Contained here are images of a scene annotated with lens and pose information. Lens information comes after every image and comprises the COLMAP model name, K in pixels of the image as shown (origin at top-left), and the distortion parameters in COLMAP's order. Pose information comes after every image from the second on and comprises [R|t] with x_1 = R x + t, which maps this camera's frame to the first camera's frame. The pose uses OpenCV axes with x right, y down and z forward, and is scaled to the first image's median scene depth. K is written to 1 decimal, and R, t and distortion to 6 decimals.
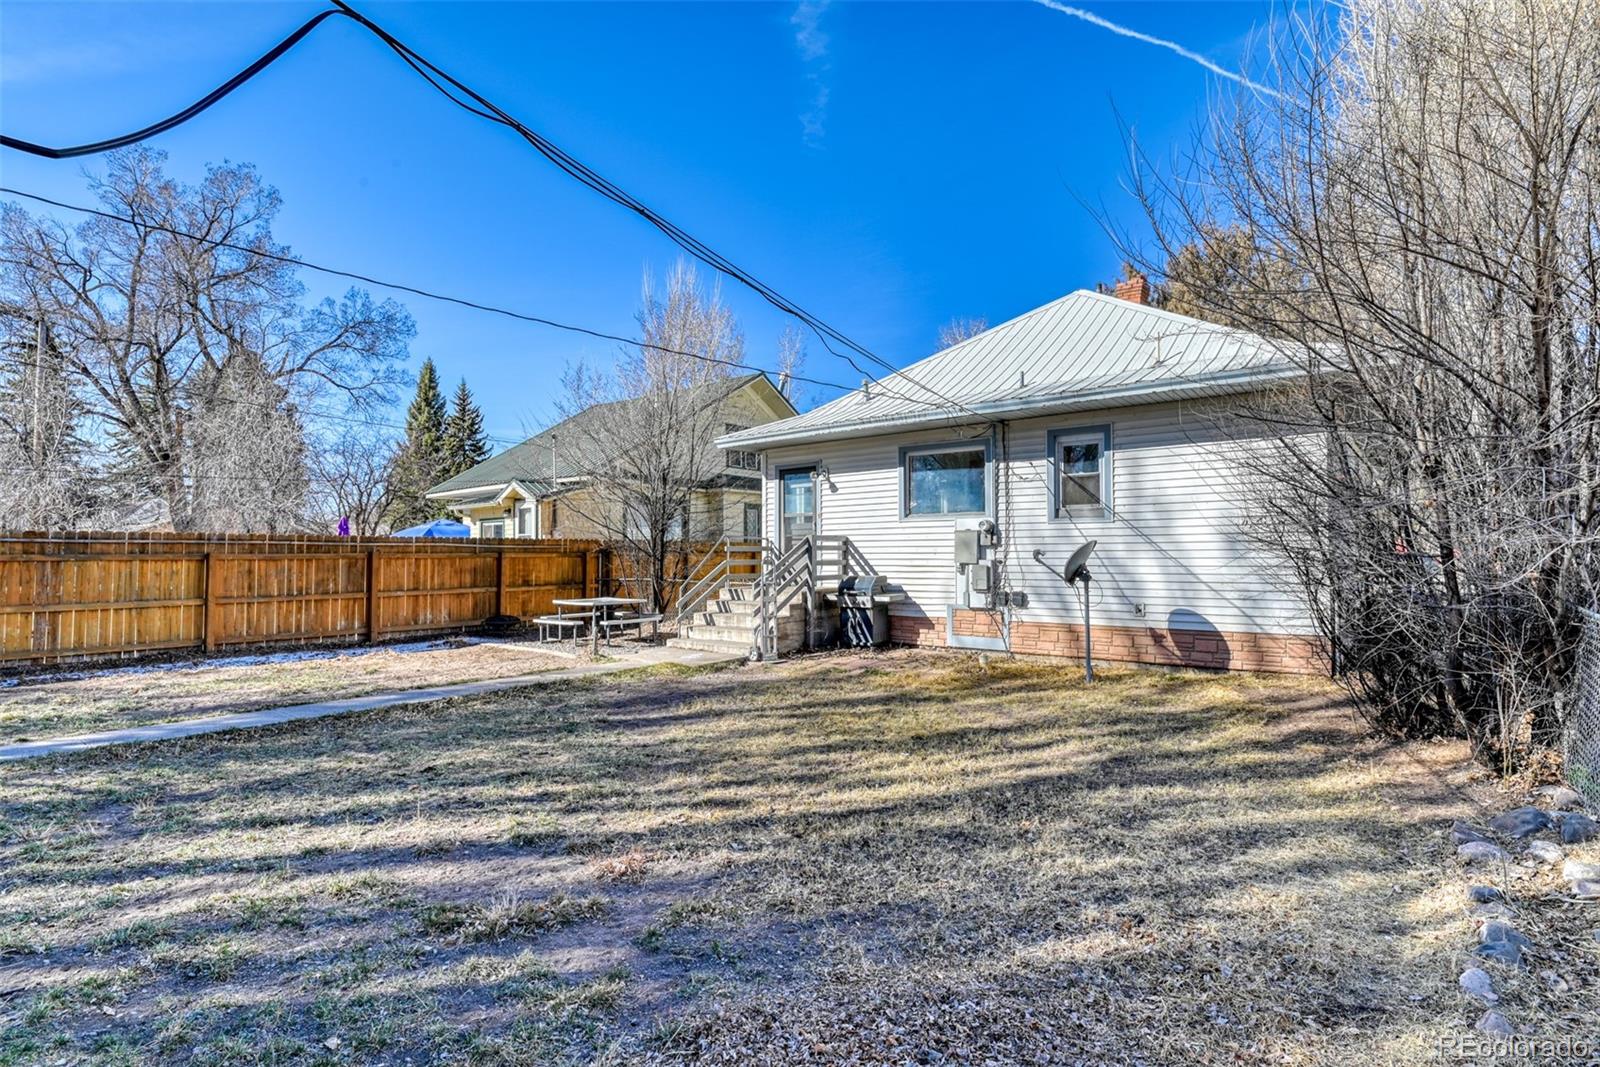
lens RADIAL K [[784.2, 0, 805.5], [0, 784.2, 539.9], [0, 0, 1]] dist [-0.027907, -0.000619]
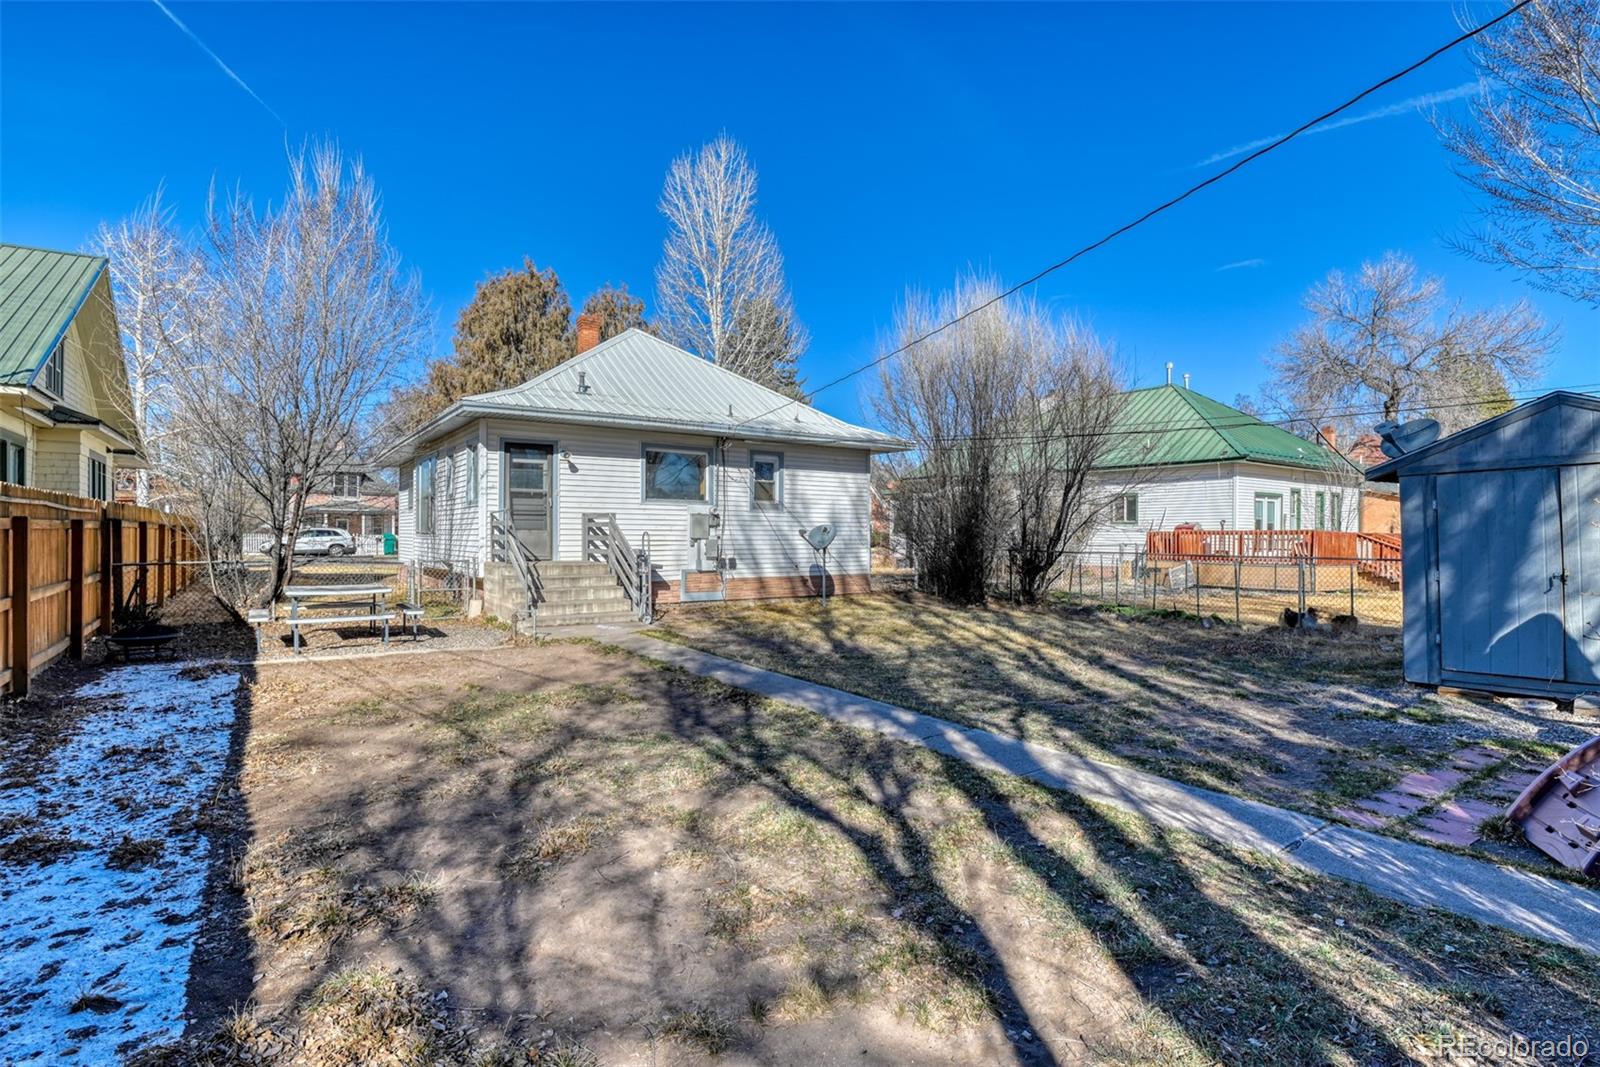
lens RADIAL K [[780.2, 0, 820.7], [0, 780.2, 533.0], [0, 0, 1]] dist [0.000842, 0.000061]
pose [[0.260150, 0.007797, 0.965537, -1.059416], [-0.025204, 0.999681, -0.001282, 0.017778], [-0.965239, -0.024002, 0.260264, 0.457807]]
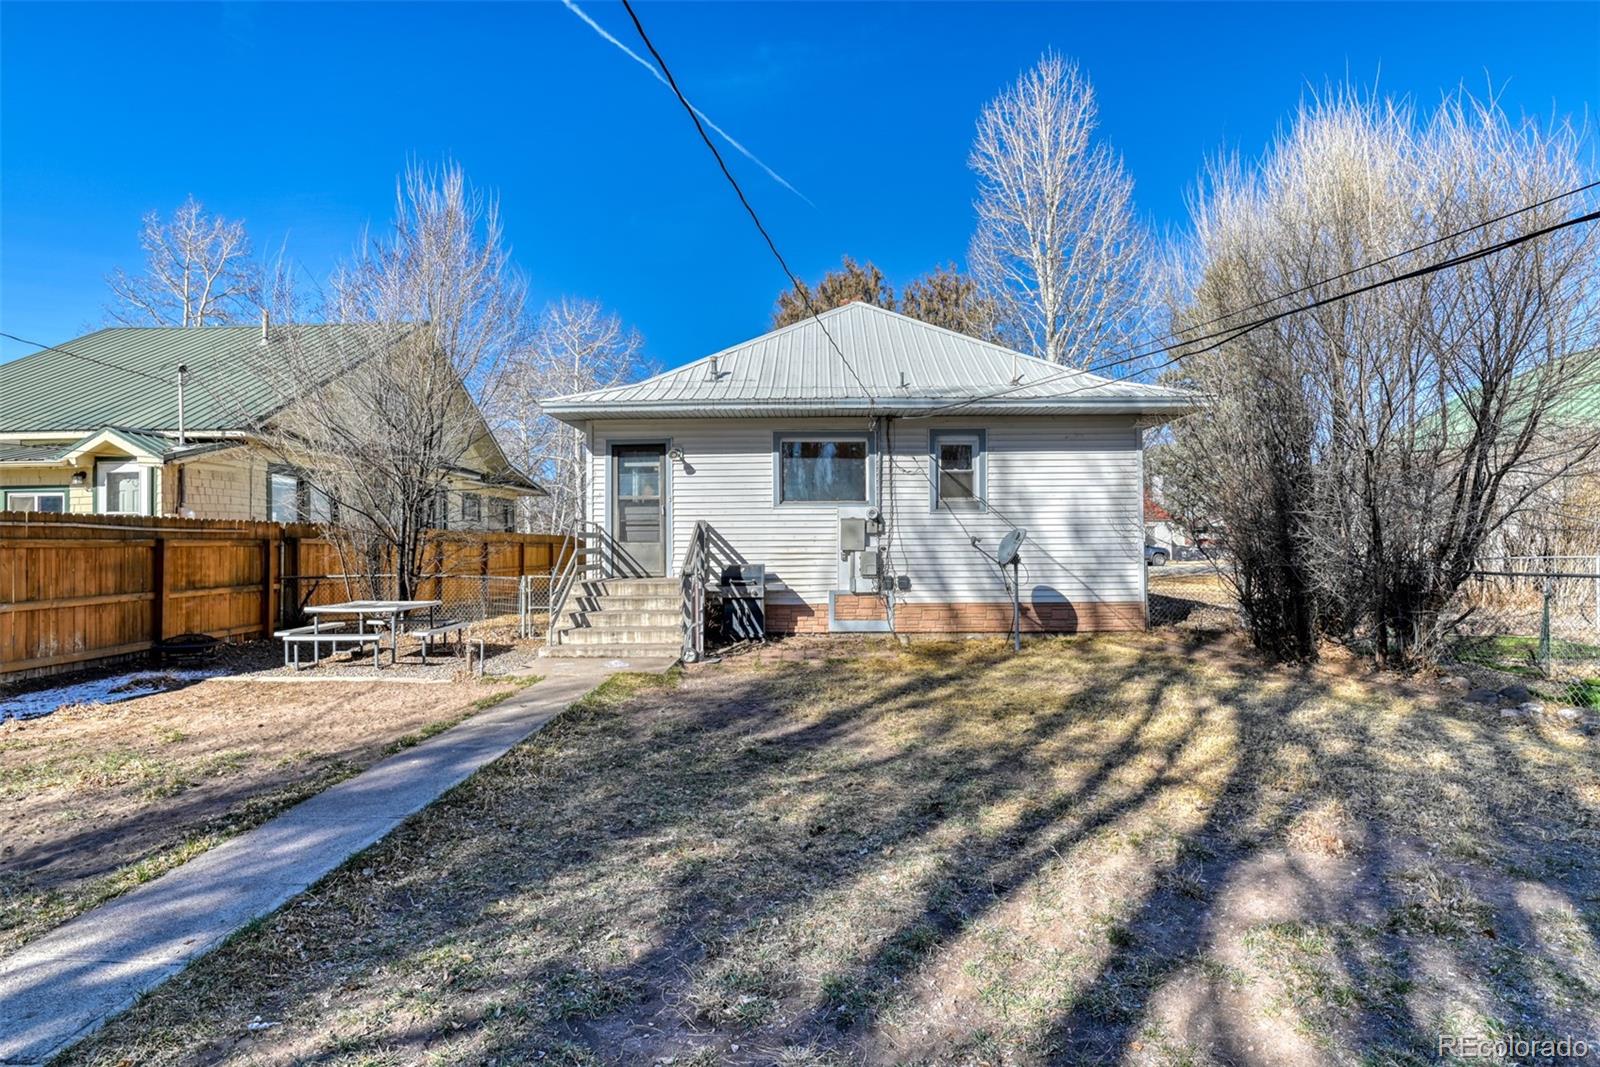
lens RADIAL K [[784.2, 0, 805.5], [0, 784.2, 539.9], [0, 0, 1]] dist [-0.027907, -0.000619]
pose [[0.787638, 0.003178, 0.616131, -0.492234], [-0.009783, 0.999925, 0.007349, 0.009514], [-0.616061, -0.011816, 0.787610, 0.225859]]
